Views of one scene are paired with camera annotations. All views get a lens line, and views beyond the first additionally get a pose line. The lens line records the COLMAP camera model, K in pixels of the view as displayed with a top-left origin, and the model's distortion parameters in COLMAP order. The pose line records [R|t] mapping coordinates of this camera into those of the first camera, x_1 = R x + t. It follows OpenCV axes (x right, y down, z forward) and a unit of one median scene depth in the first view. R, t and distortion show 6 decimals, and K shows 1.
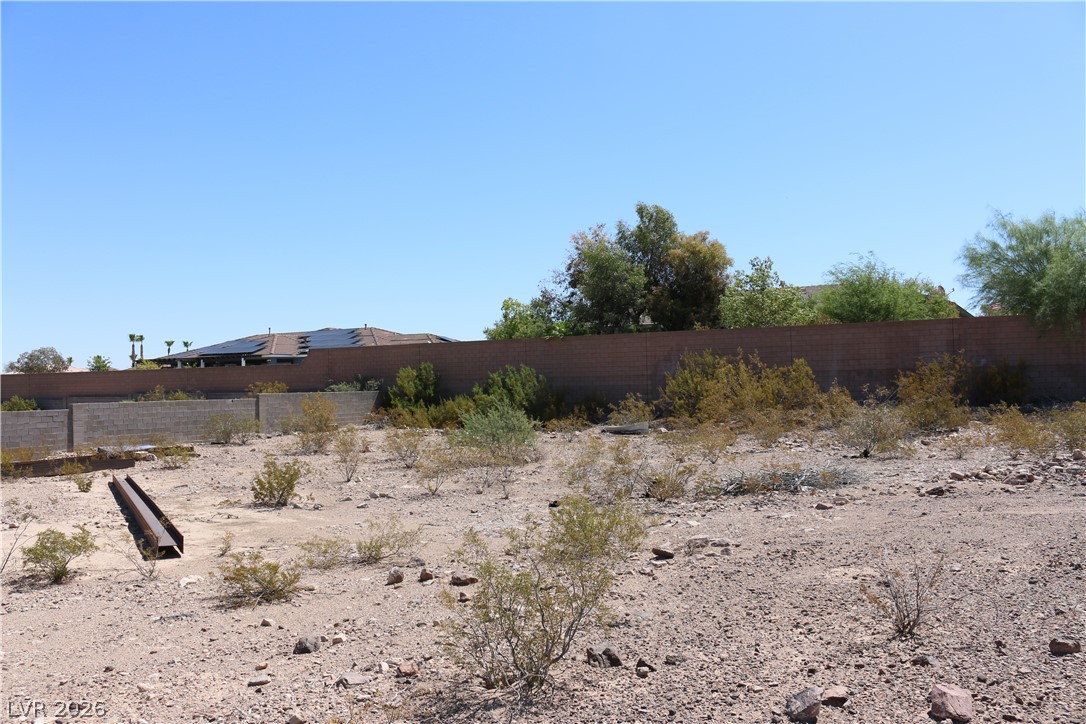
lens RADIAL K [[900.5, 0, 528.4], [0, 900.5, 361.1], [0, 0, 1]] dist [-0.157049, 0.125604]
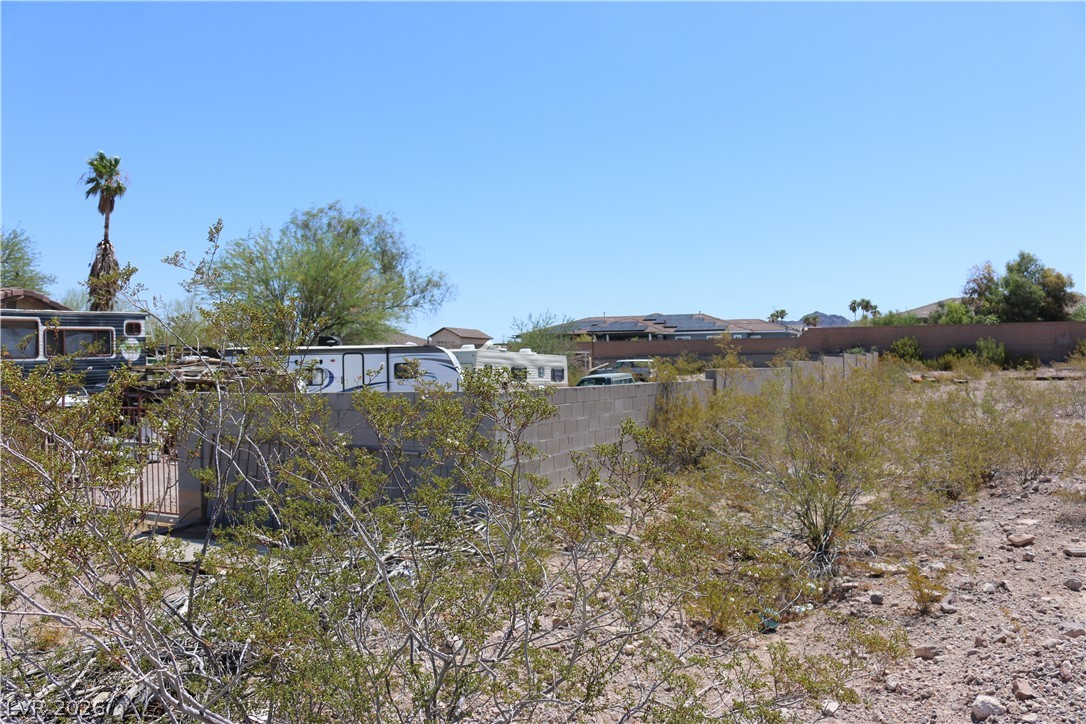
lens RADIAL K [[895.0, 0, 542.7], [0, 895.0, 356.2], [0, 0, 1]] dist [-0.157968, 0.128957]
pose [[0.992449, 0.006384, 0.122496, -1.017571], [-0.008879, 0.999764, 0.019839, 0.013623], [-0.122340, -0.020777, 0.992271, -0.615736]]
